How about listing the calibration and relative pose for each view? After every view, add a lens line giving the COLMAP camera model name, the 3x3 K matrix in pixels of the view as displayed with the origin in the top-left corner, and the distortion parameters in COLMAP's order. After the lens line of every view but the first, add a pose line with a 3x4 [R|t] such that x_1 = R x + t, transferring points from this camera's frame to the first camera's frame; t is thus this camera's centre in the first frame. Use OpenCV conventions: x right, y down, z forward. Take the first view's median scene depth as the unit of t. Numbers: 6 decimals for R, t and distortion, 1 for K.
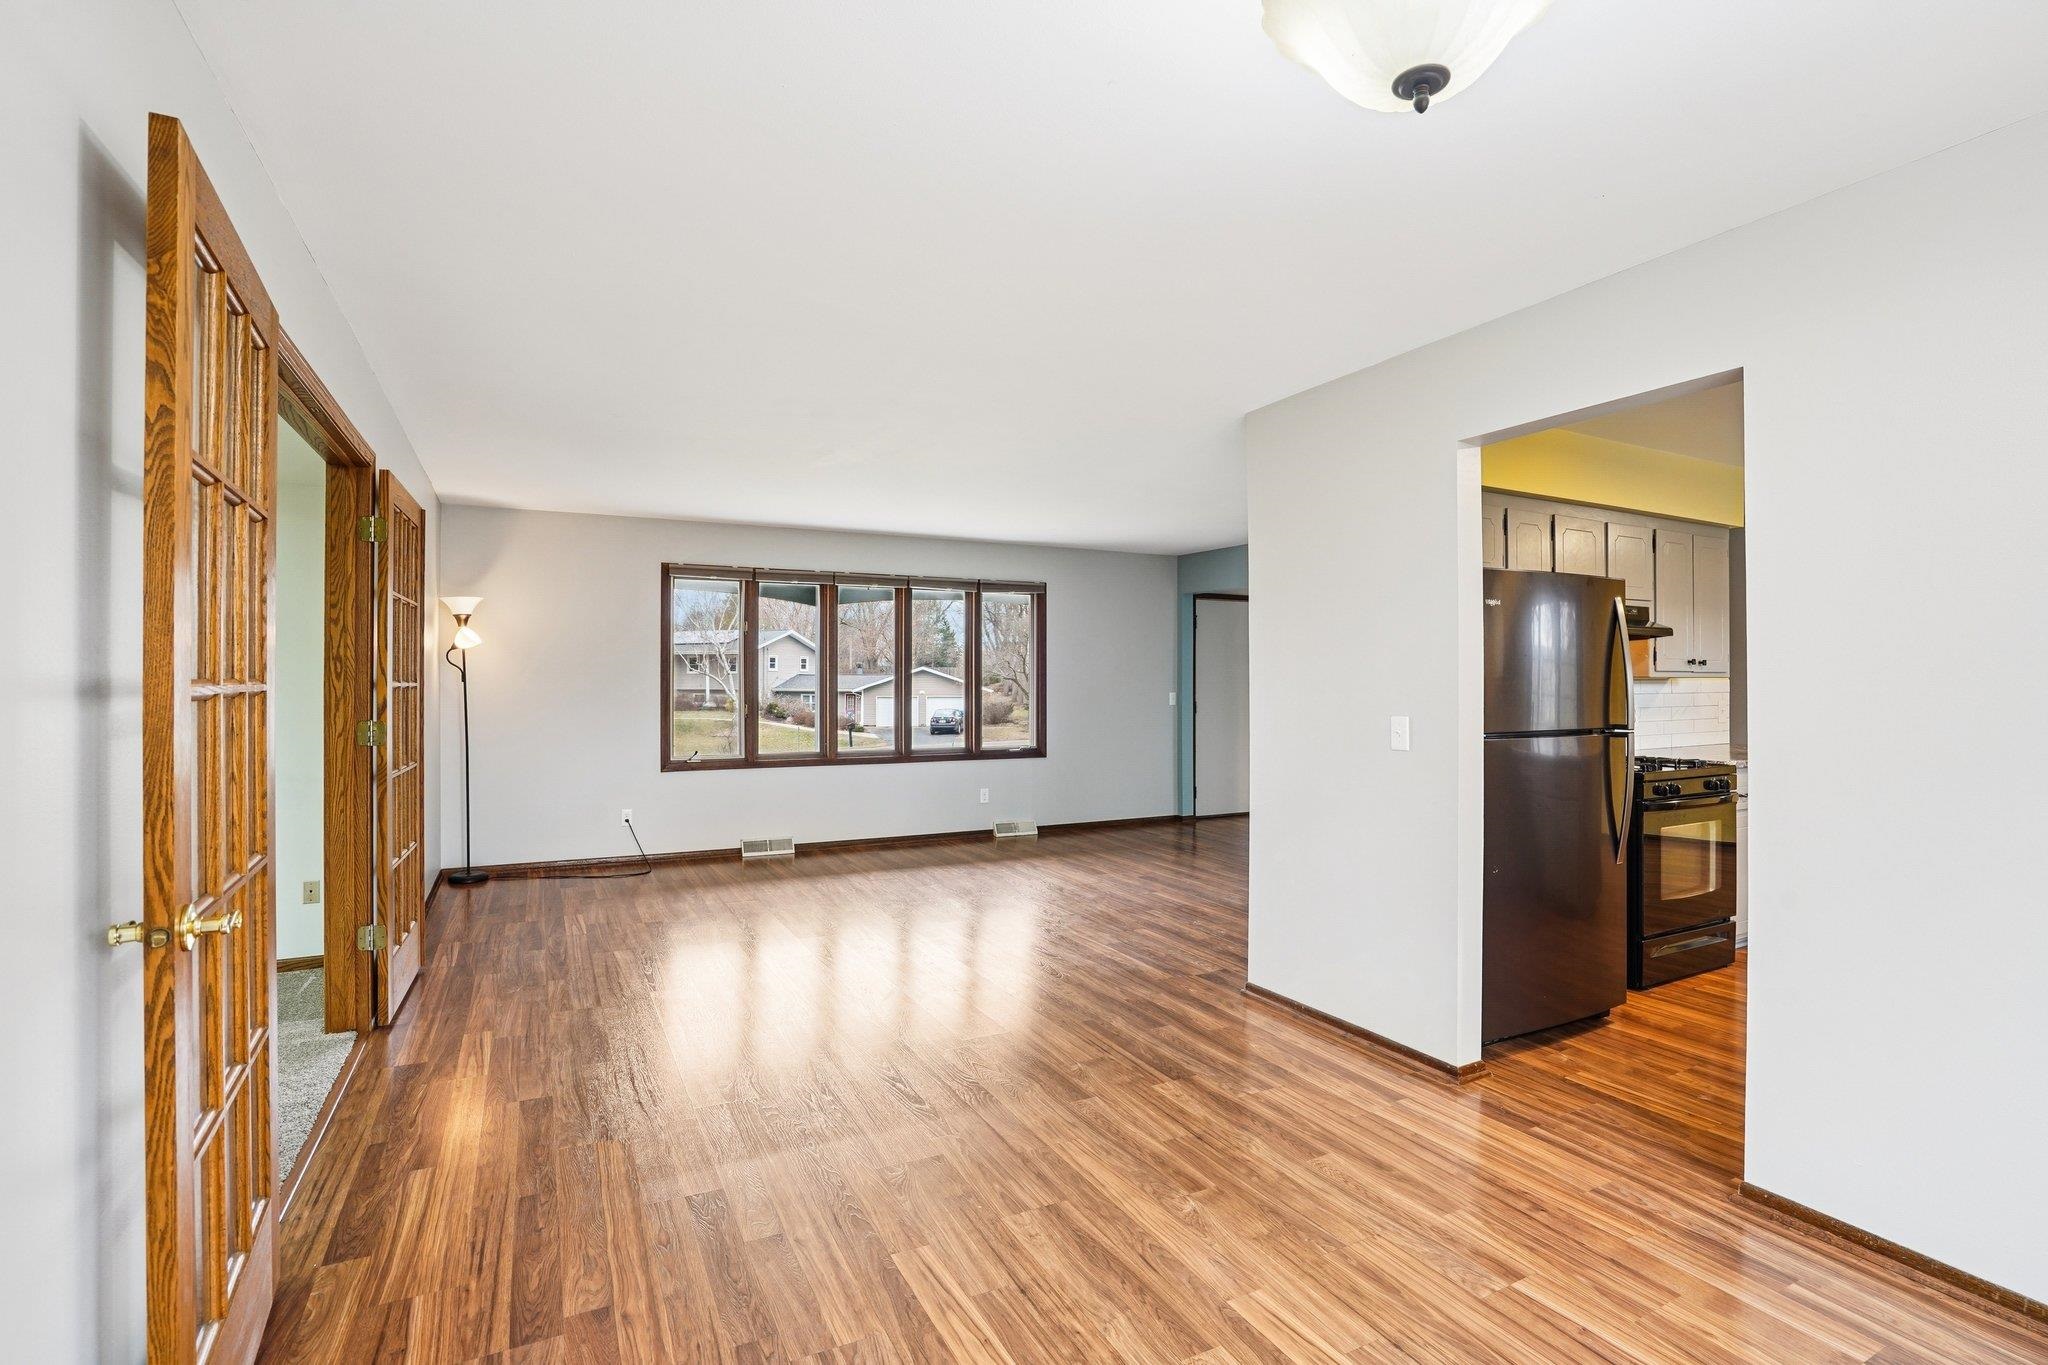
lens RADIAL K [[953.2, 0, 1024.3], [0, 953.2, 680.0], [0, 0, 1]] dist [-0.050769, 0.017302]
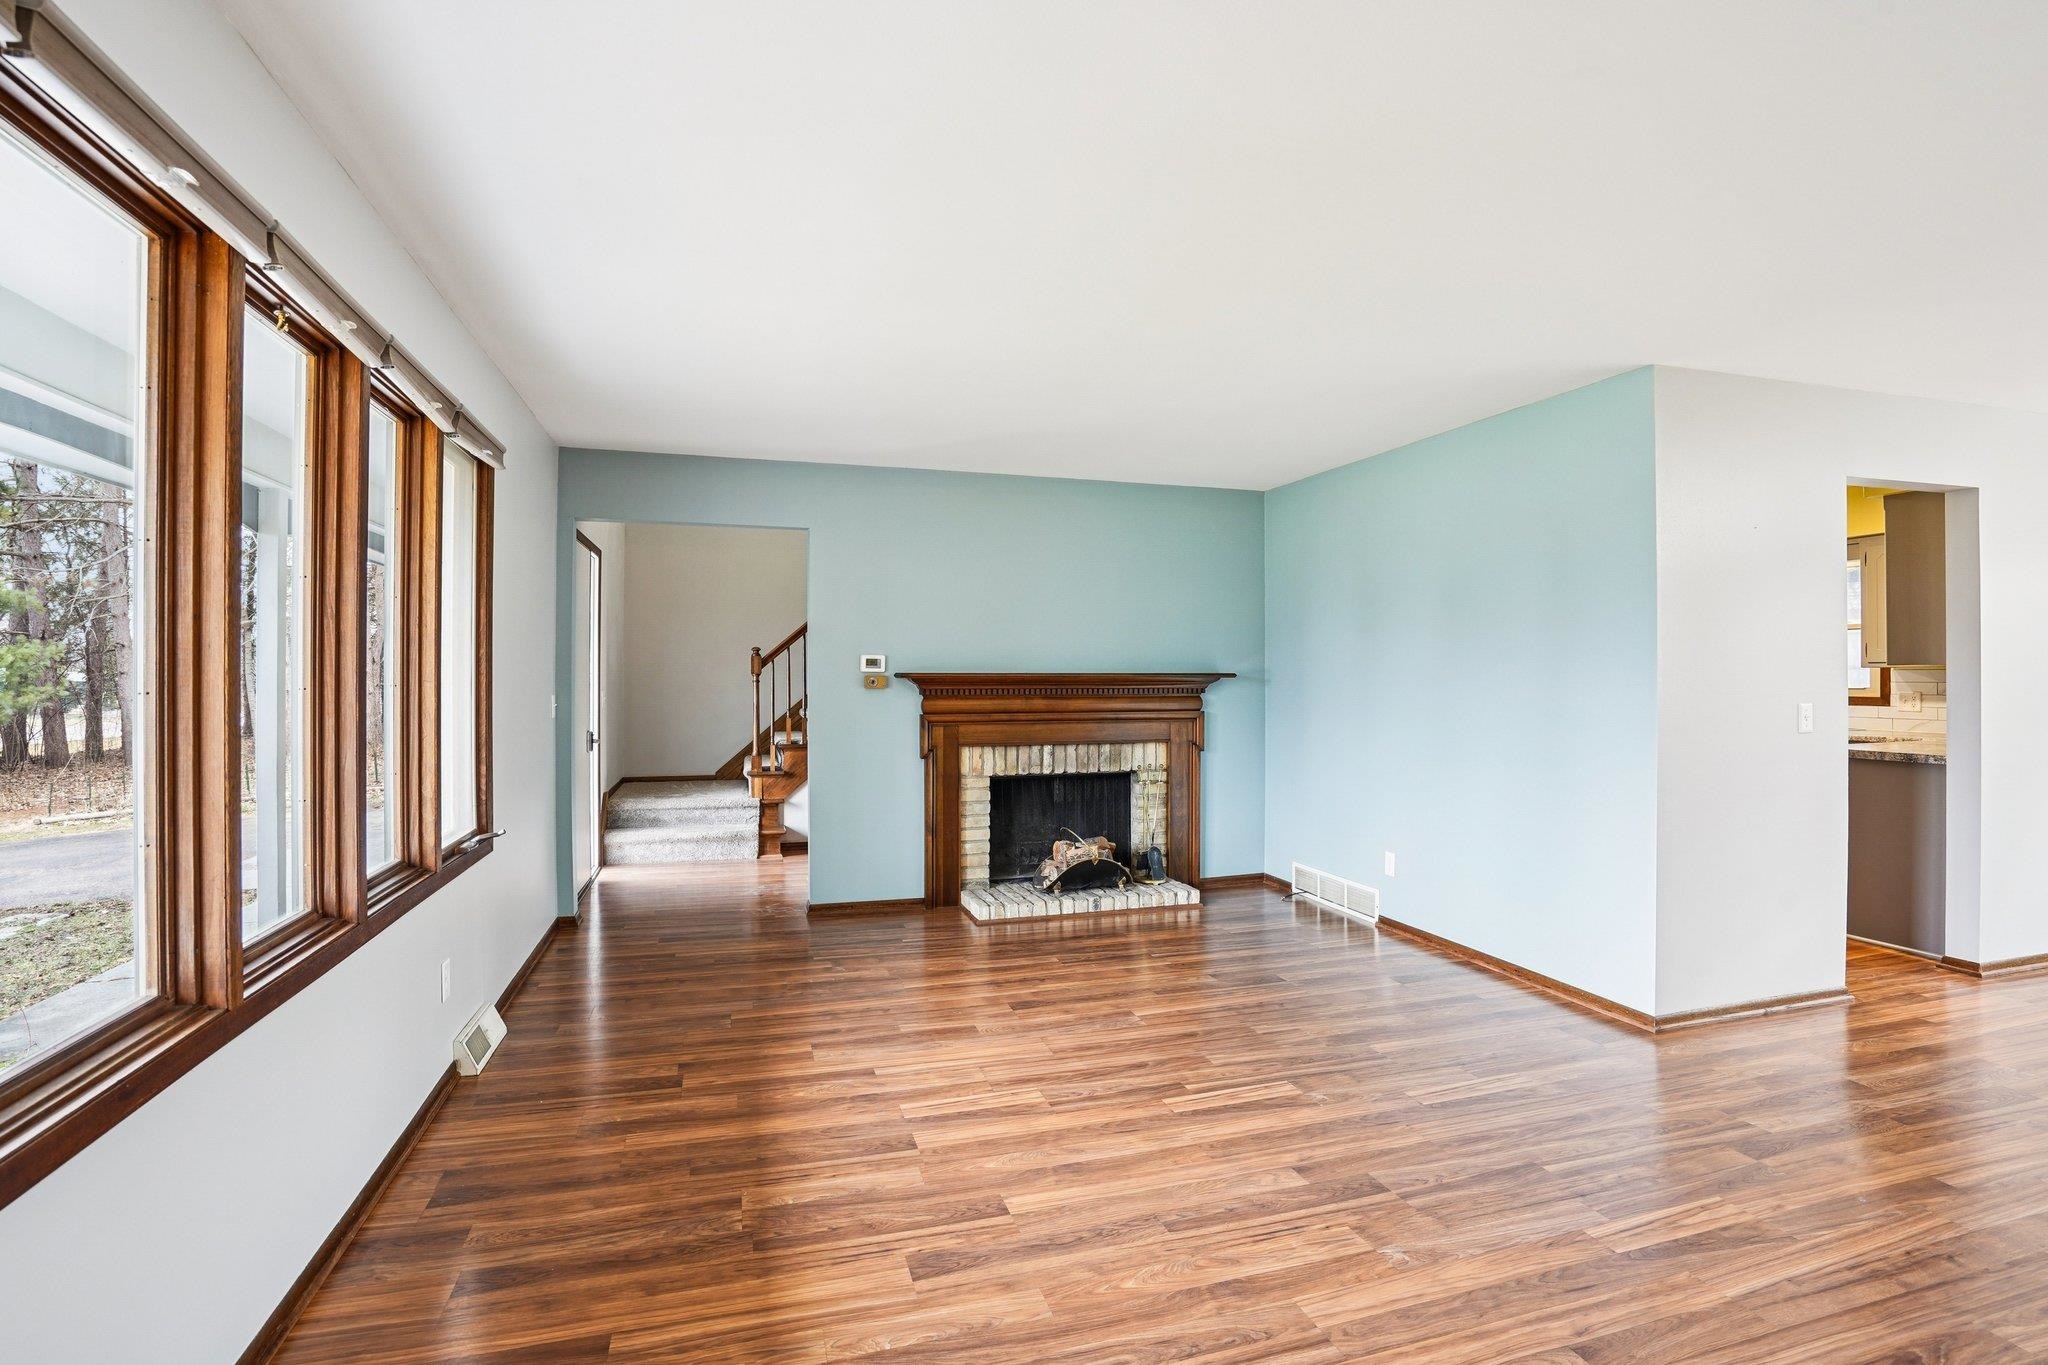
lens RADIAL K [[953.2, 0, 1002.8], [0, 953.2, 675.5], [0, 0, 1]] dist [-0.050769, 0.017302]
pose [[0.191959, -0.001132, 0.981402, -0.409641], [-0.000433, 0.999999, 0.001238, 0.001320], [-0.981403, -0.000662, 0.191958, 0.810476]]
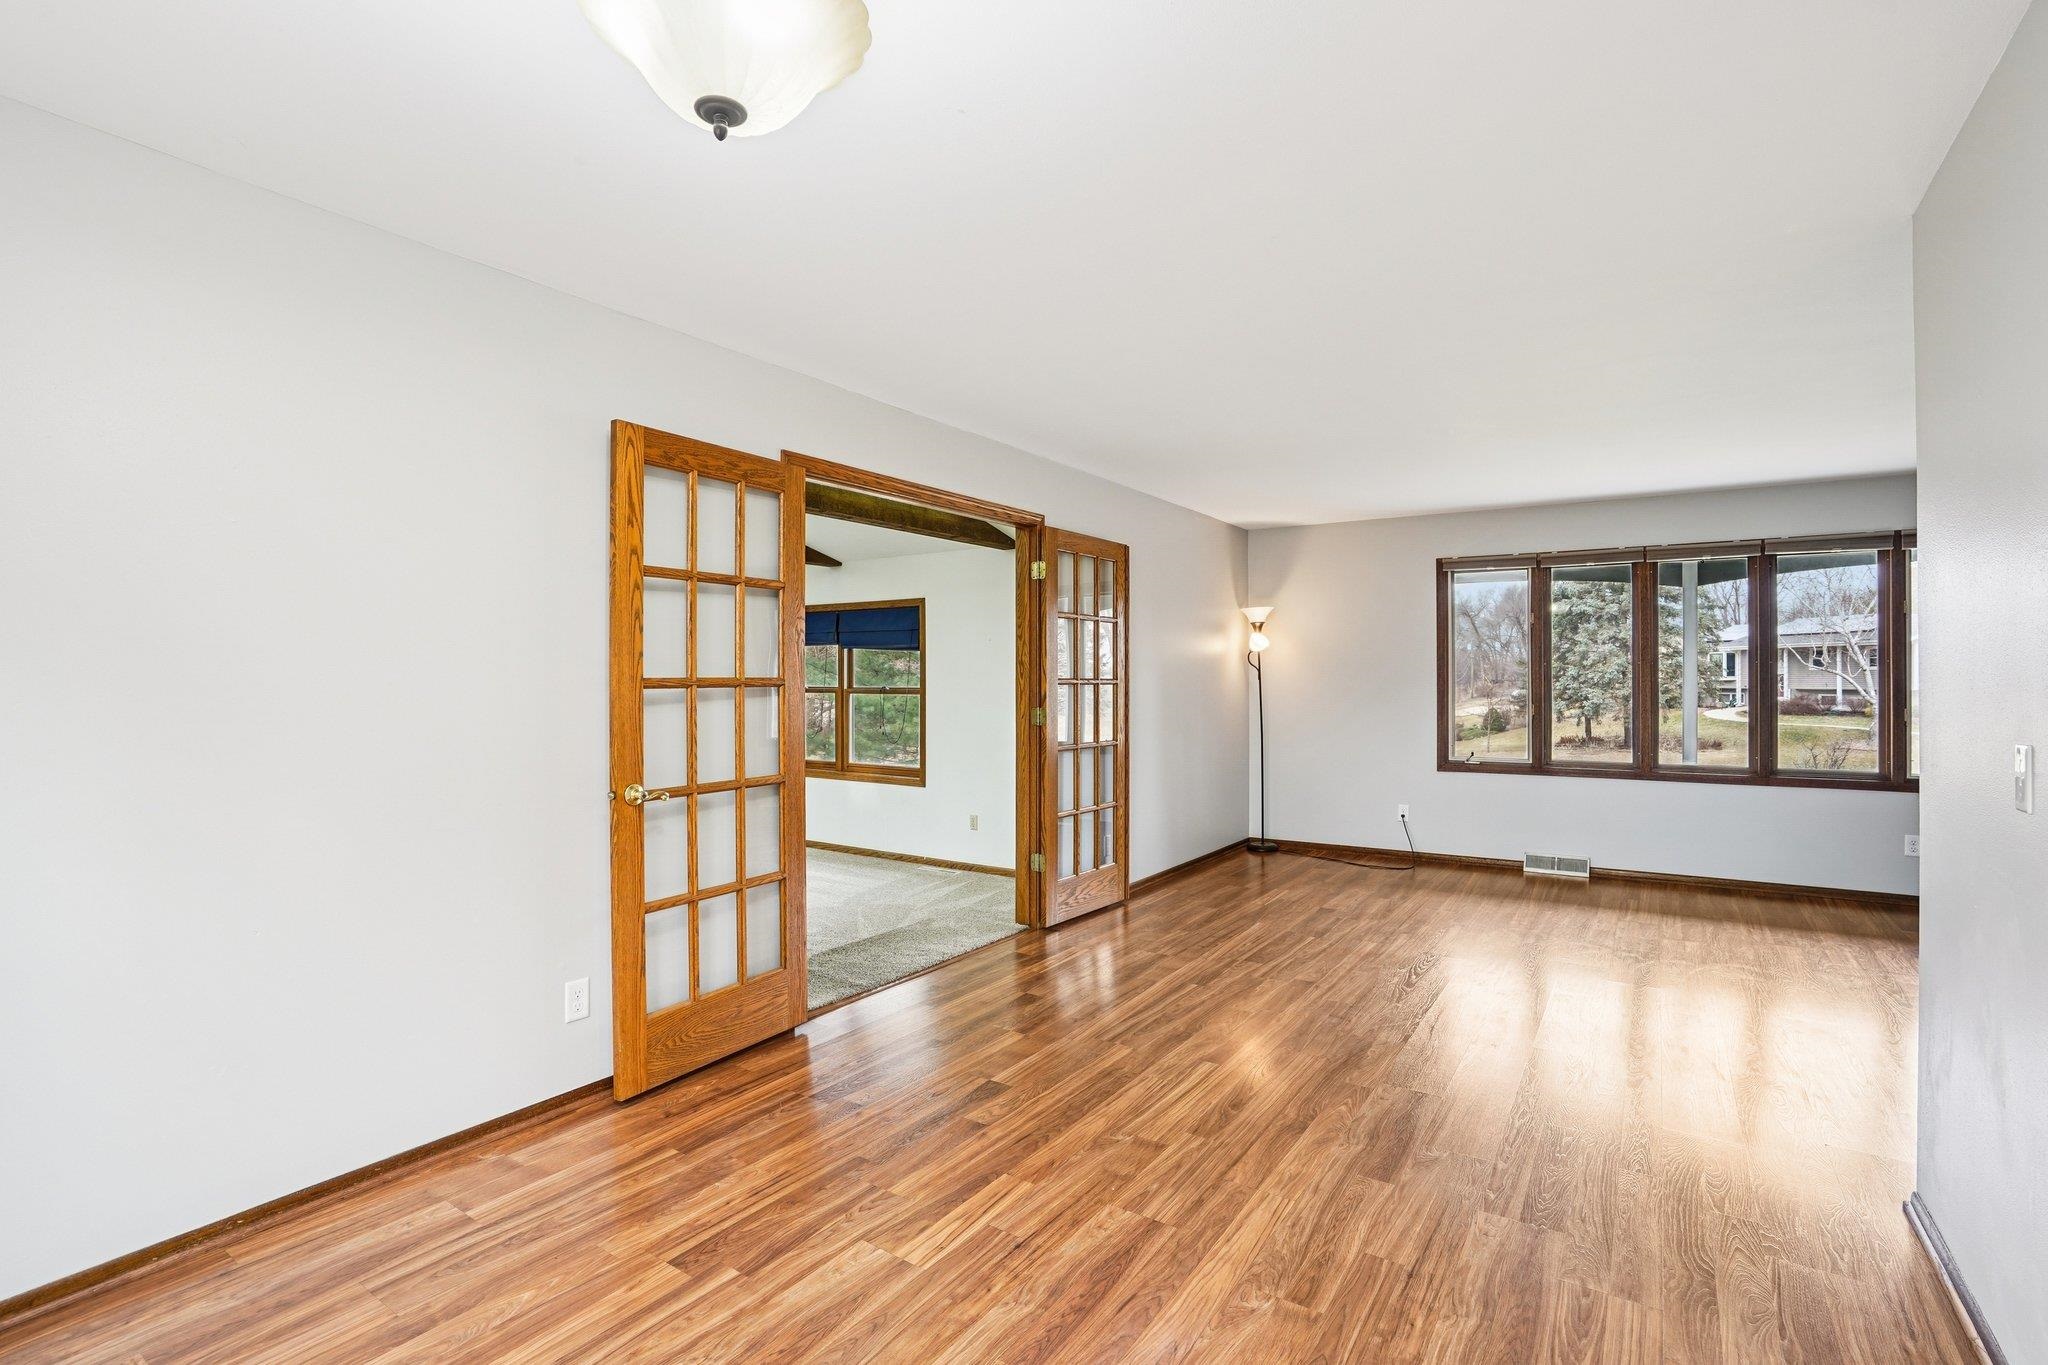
lens RADIAL K [[953.2, 0, 1005.0], [0, 953.2, 679.0], [0, 0, 1]] dist [-0.050769, 0.017302]
pose [[0.480405, -0.001853, -0.877045, 0.254509], [0.002284, 0.999997, -0.000861, 0.001022], [0.877044, -0.001590, 0.480407, 0.128500]]
